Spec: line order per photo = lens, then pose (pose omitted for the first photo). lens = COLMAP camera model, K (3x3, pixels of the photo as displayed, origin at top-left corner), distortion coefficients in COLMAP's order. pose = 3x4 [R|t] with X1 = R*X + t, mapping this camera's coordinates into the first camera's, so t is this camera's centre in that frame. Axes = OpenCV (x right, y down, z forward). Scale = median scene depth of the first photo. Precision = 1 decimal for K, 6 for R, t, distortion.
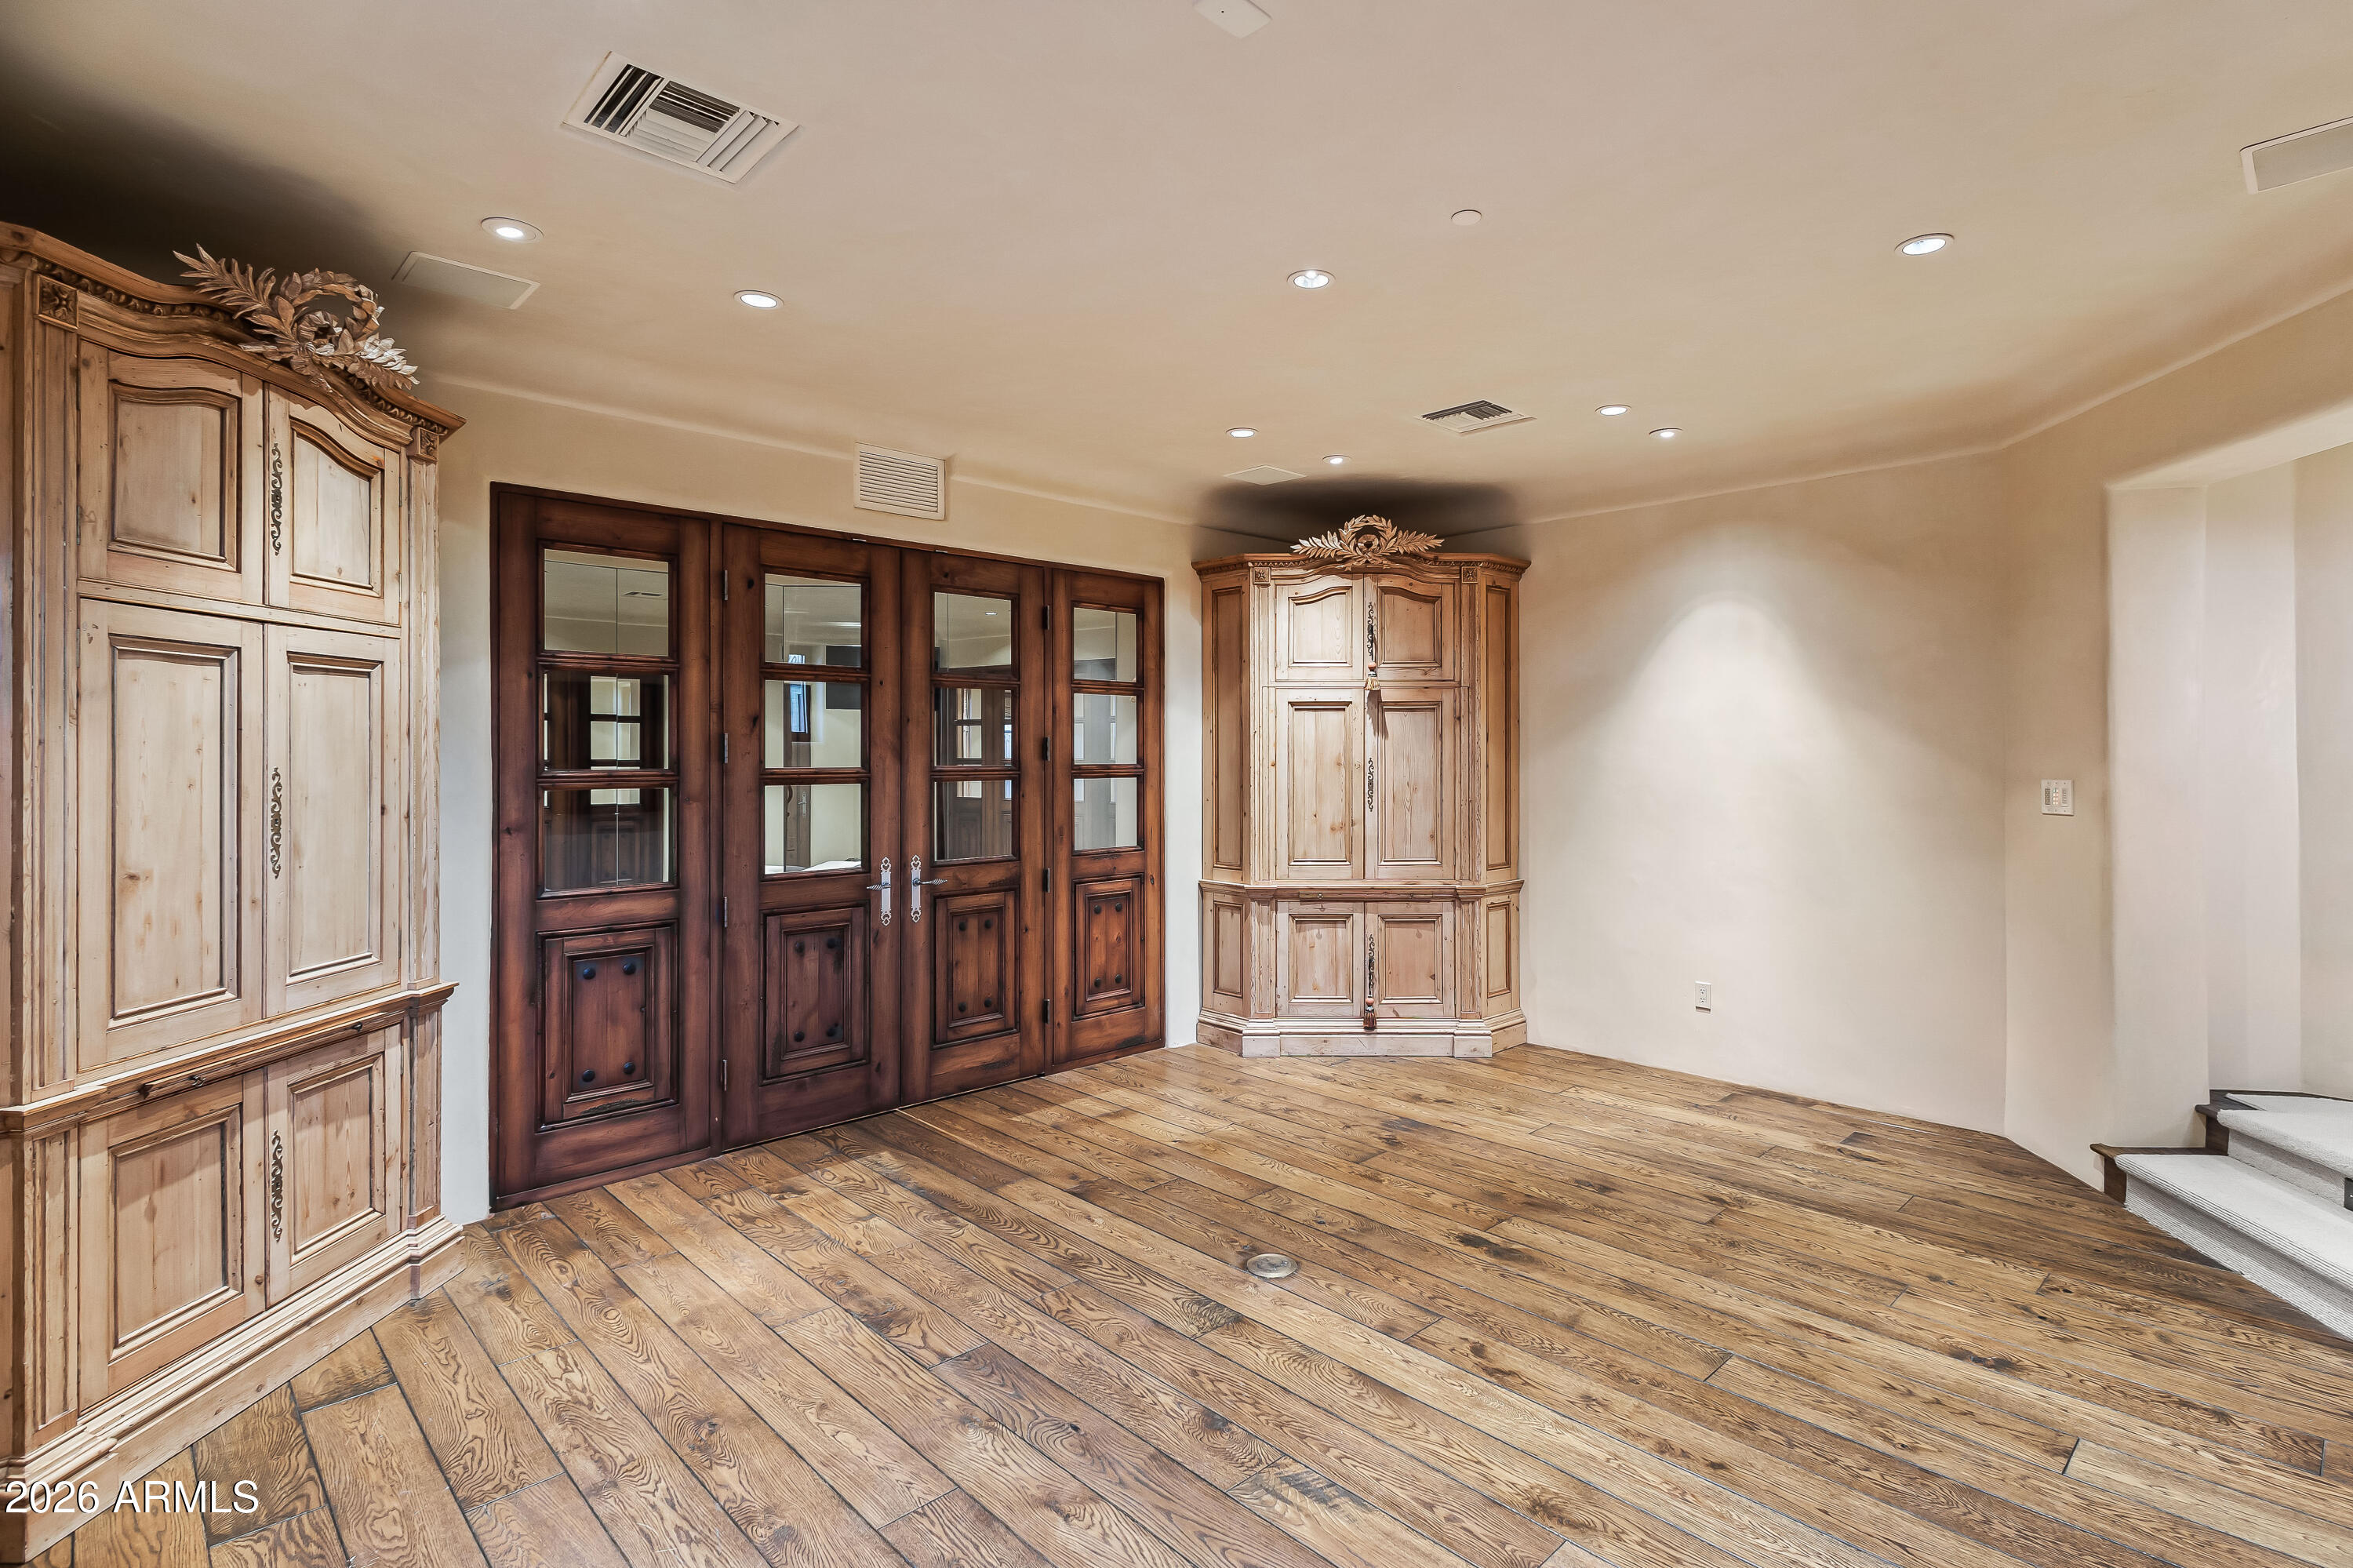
lens RADIAL K [[1163.6, 0, 1224.8], [0, 1163.6, 747.0], [0, 0, 1]] dist [0.013025, -0.000307]
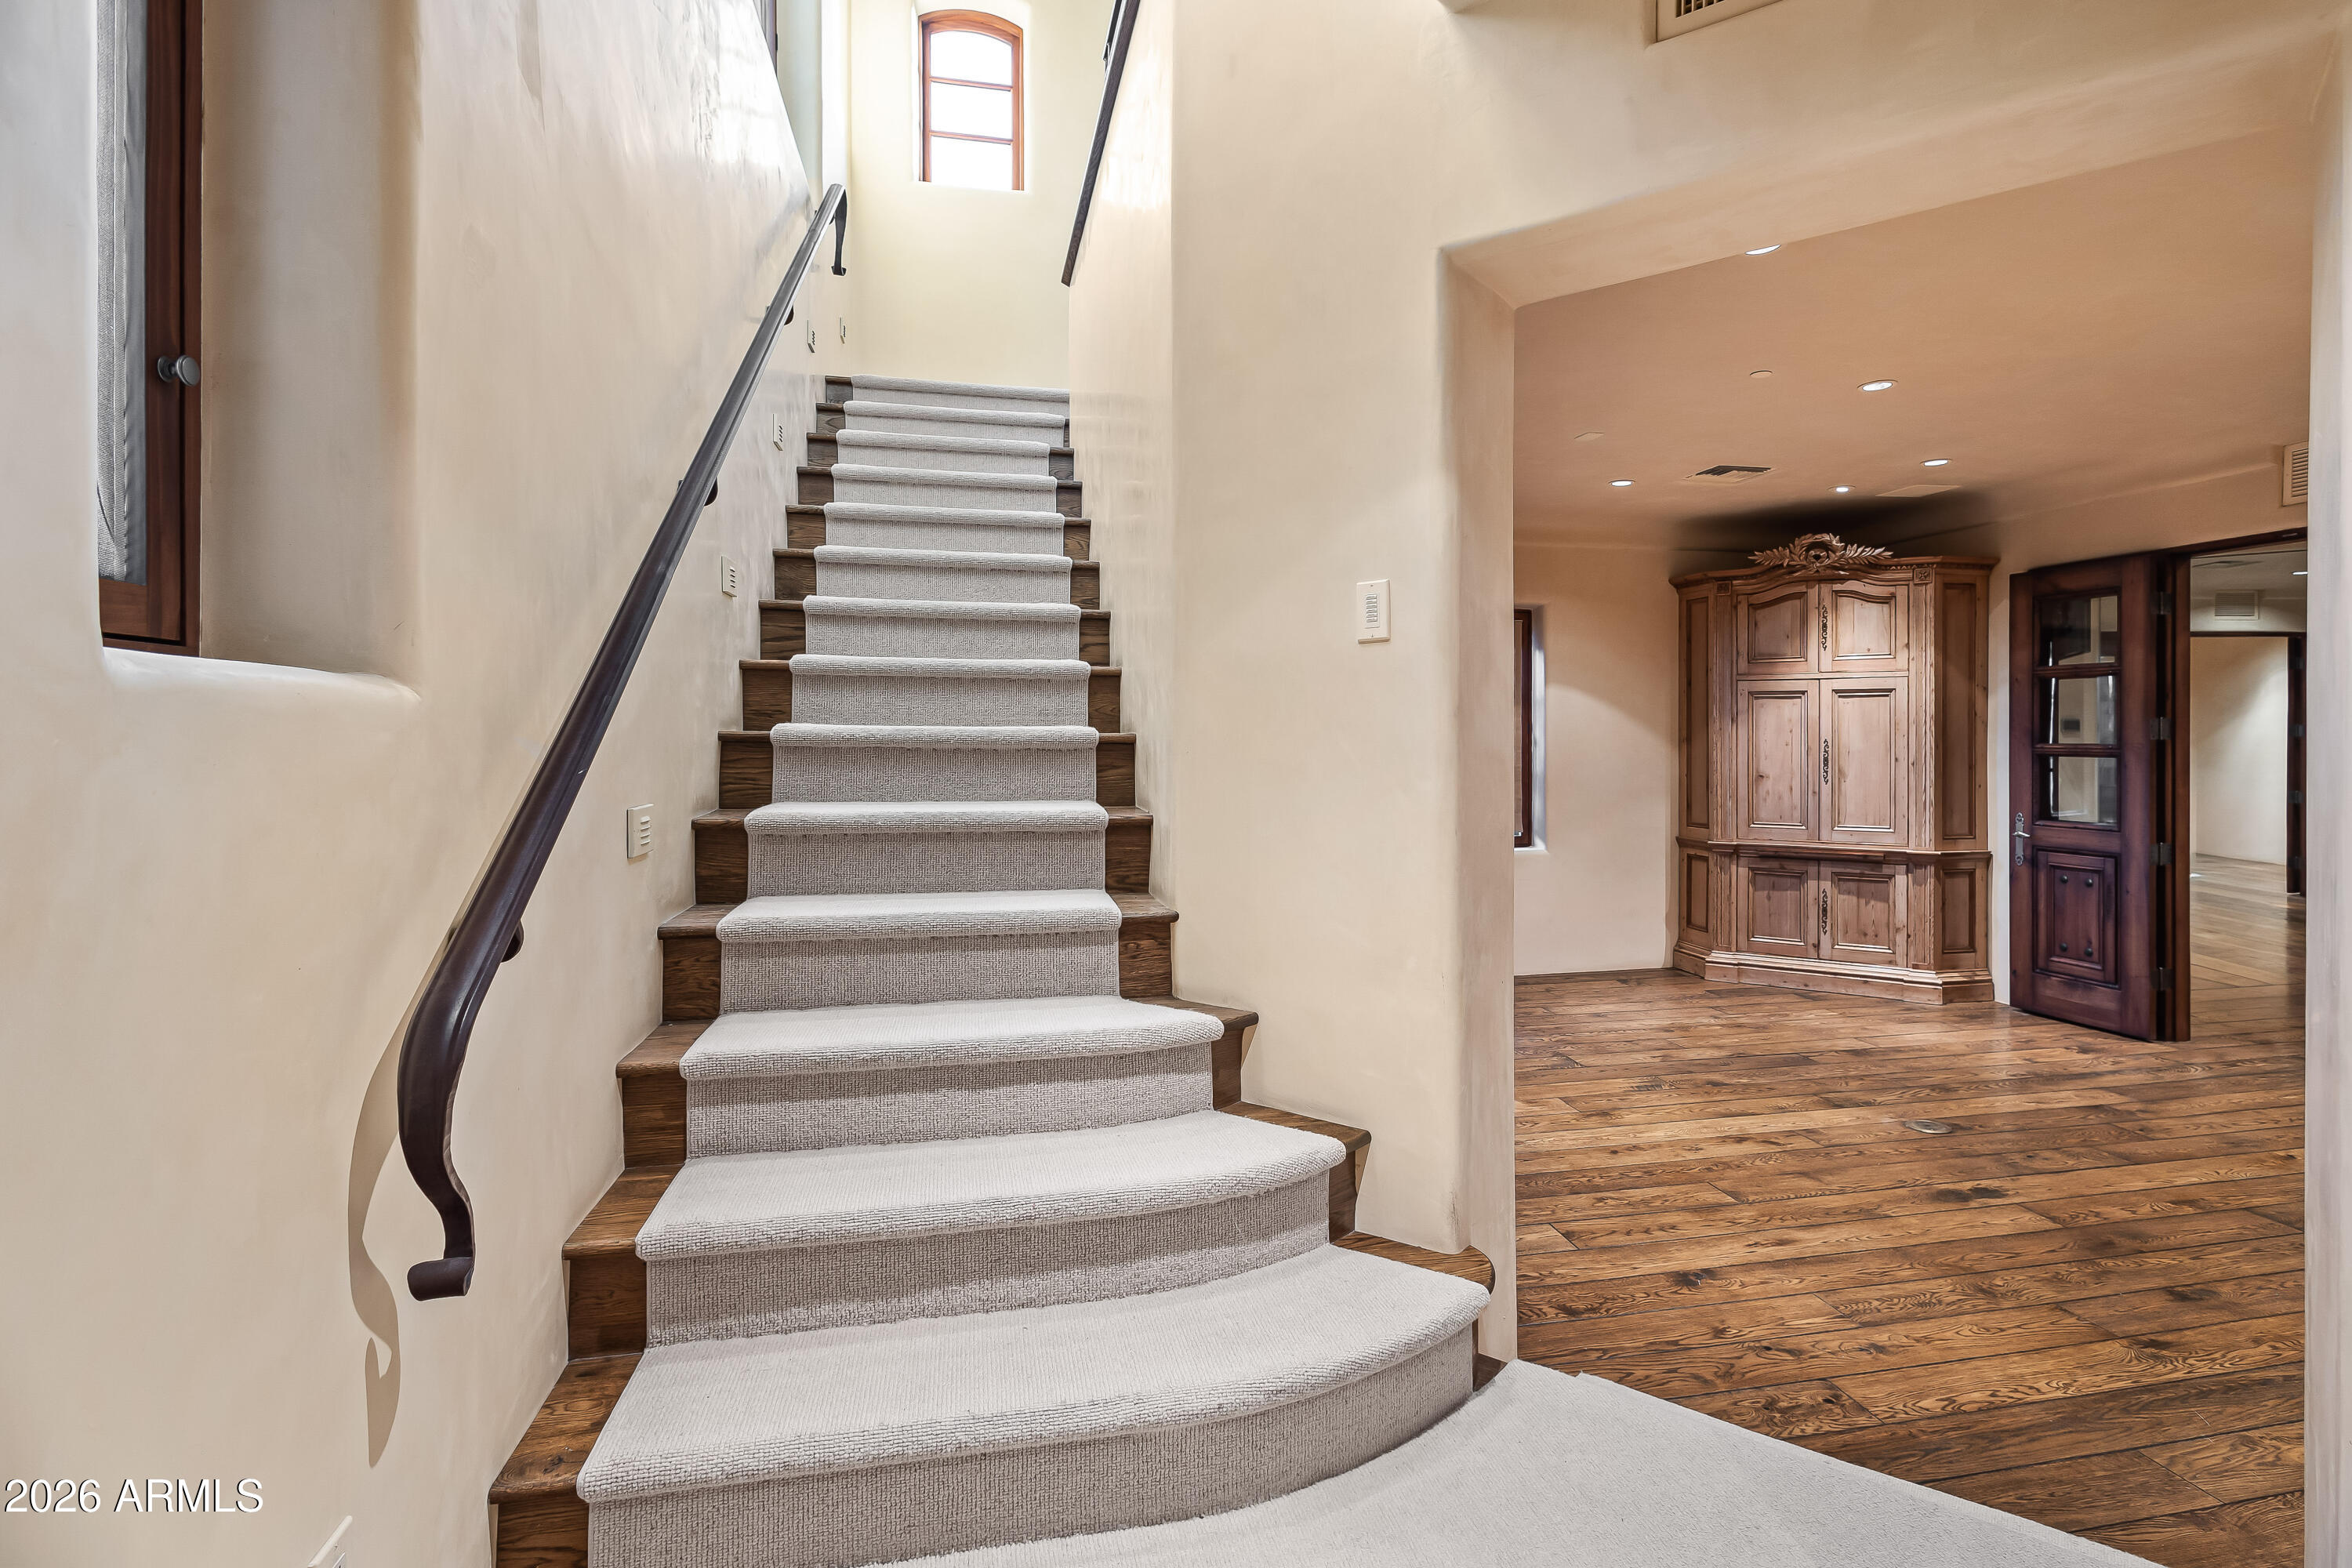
lens RADIAL K [[1094.9, 0, 1191.0], [0, 1094.9, 739.9], [0, 0, 1]] dist [-0.000527, 0.000342]
pose [[-0.569323, 0.002274, -0.822111, 1.763155], [0.000484, 0.999997, 0.002431, 0.014177], [0.822114, 0.000986, -0.569322, 1.194649]]
